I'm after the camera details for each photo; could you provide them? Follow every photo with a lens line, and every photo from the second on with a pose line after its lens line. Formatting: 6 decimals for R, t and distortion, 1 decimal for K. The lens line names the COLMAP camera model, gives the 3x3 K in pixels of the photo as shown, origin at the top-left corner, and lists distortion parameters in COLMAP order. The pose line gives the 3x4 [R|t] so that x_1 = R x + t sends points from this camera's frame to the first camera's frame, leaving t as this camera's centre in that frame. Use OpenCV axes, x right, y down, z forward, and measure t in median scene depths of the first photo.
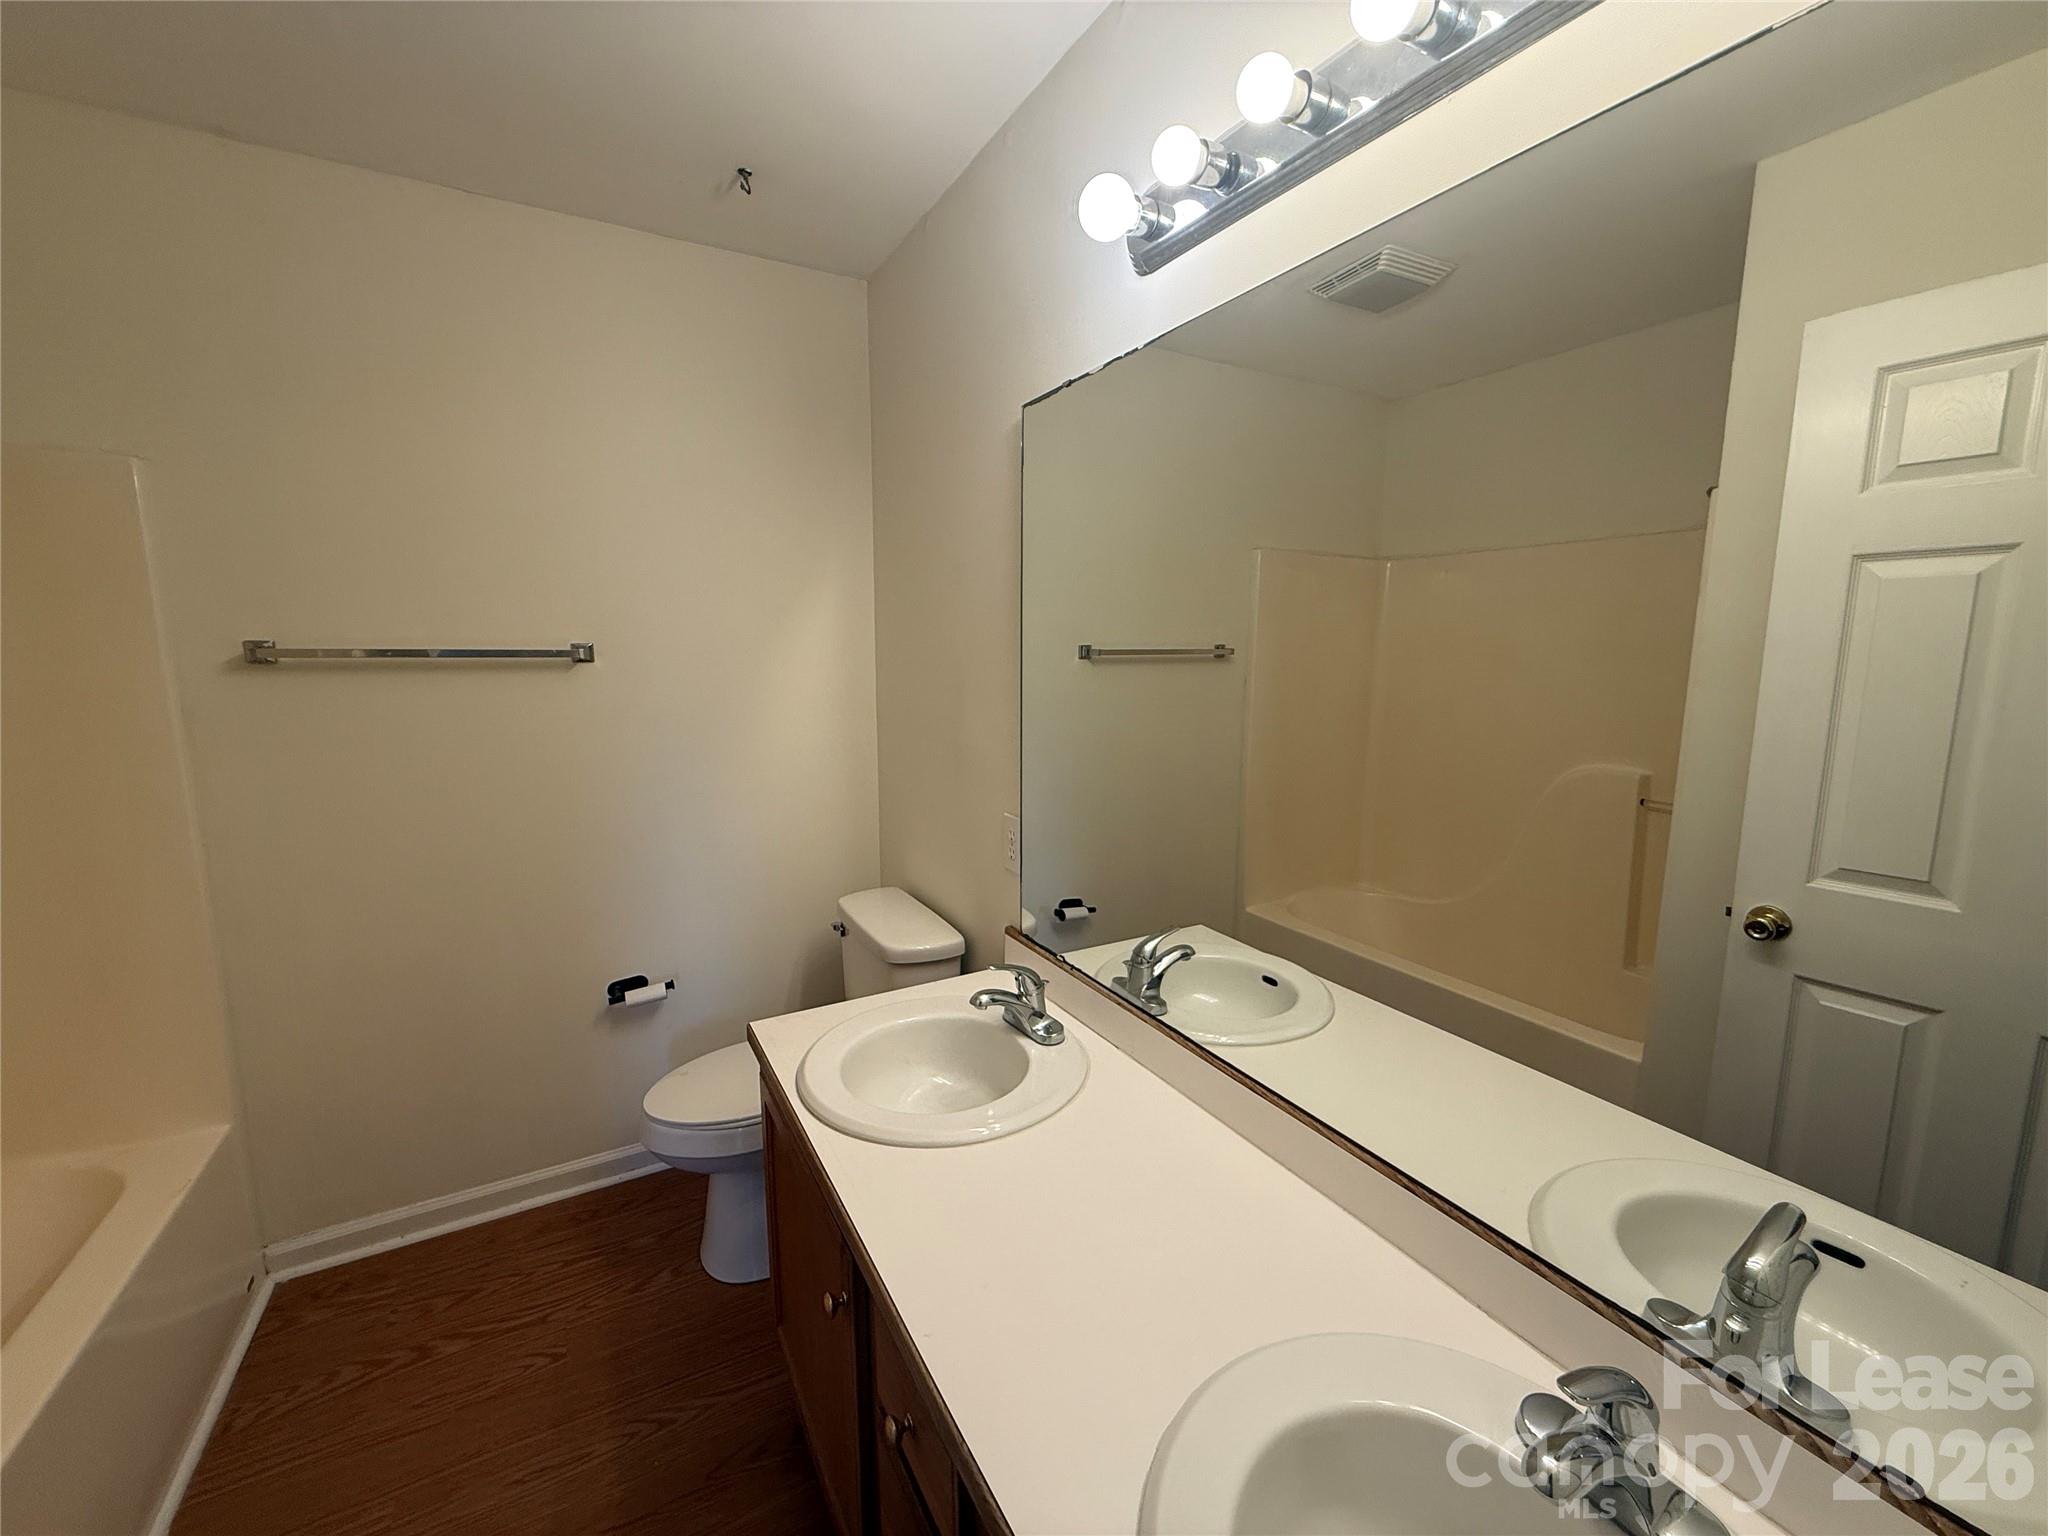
lens RADIAL K [[813.3, 0, 1016.9], [0, 813.3, 776.2], [0, 0, 1]] dist [-0.003256, 0.000184]
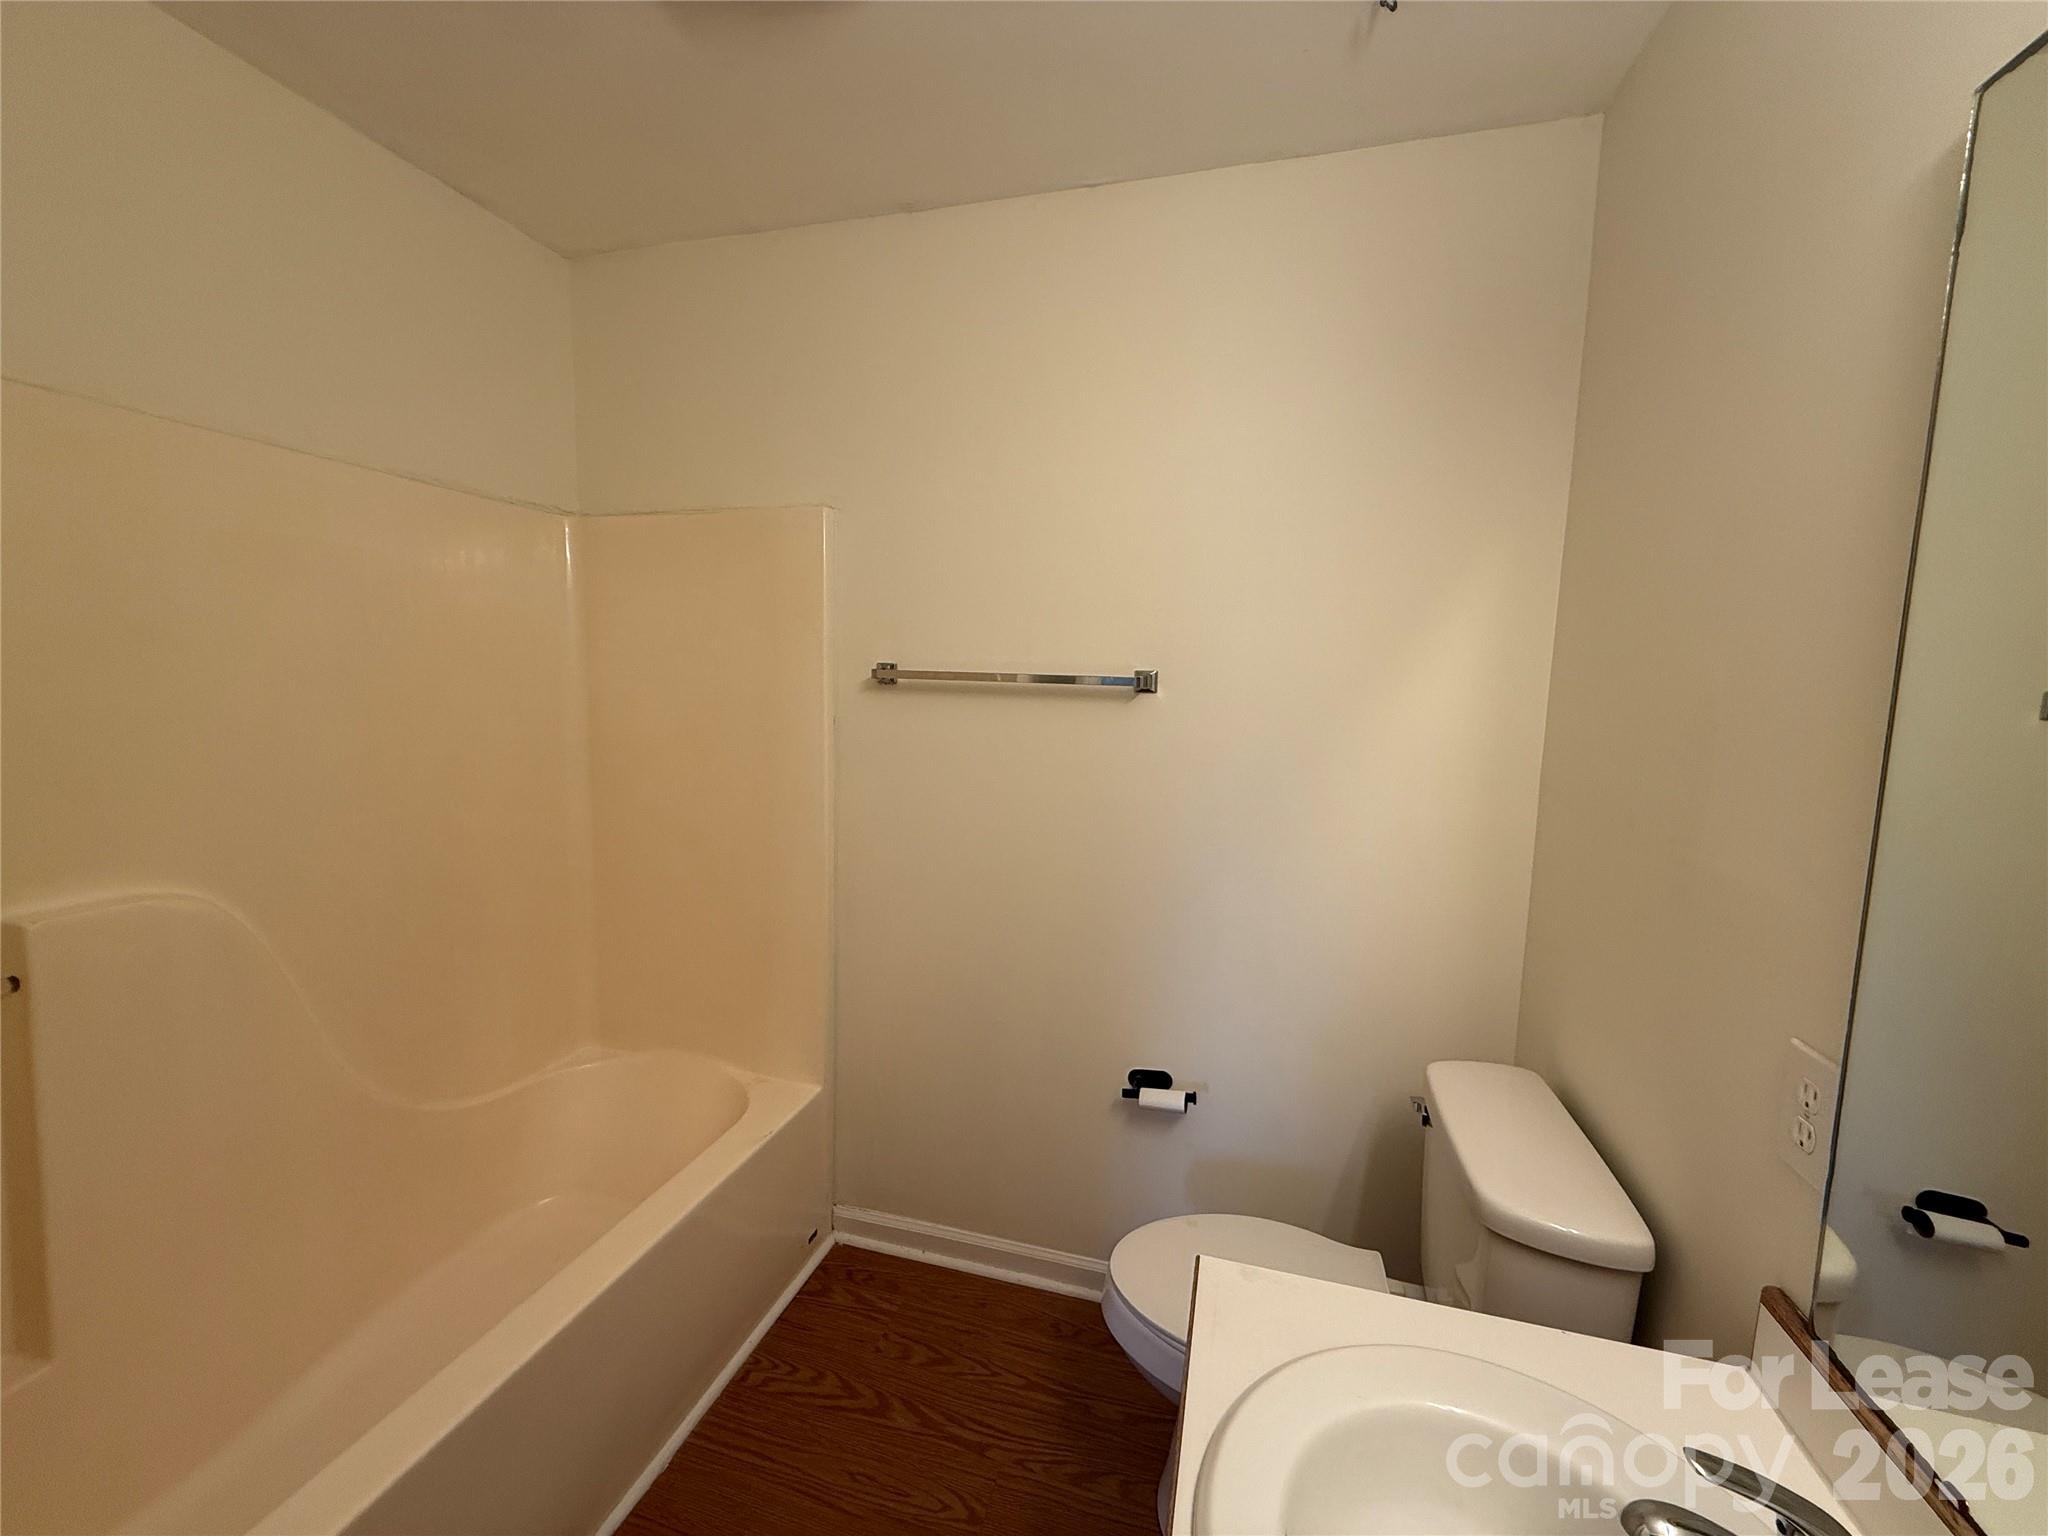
lens RADIAL K [[813.3, 0, 1031.7], [0, 813.3, 762.2], [0, 0, 1]] dist [-0.003256, 0.000184]
pose [[0.704549, 0.091542, -0.703726, -0.009048], [-0.133417, 0.991049, -0.004654, -0.048532], [0.697001, 0.097168, 0.710456, 0.326862]]
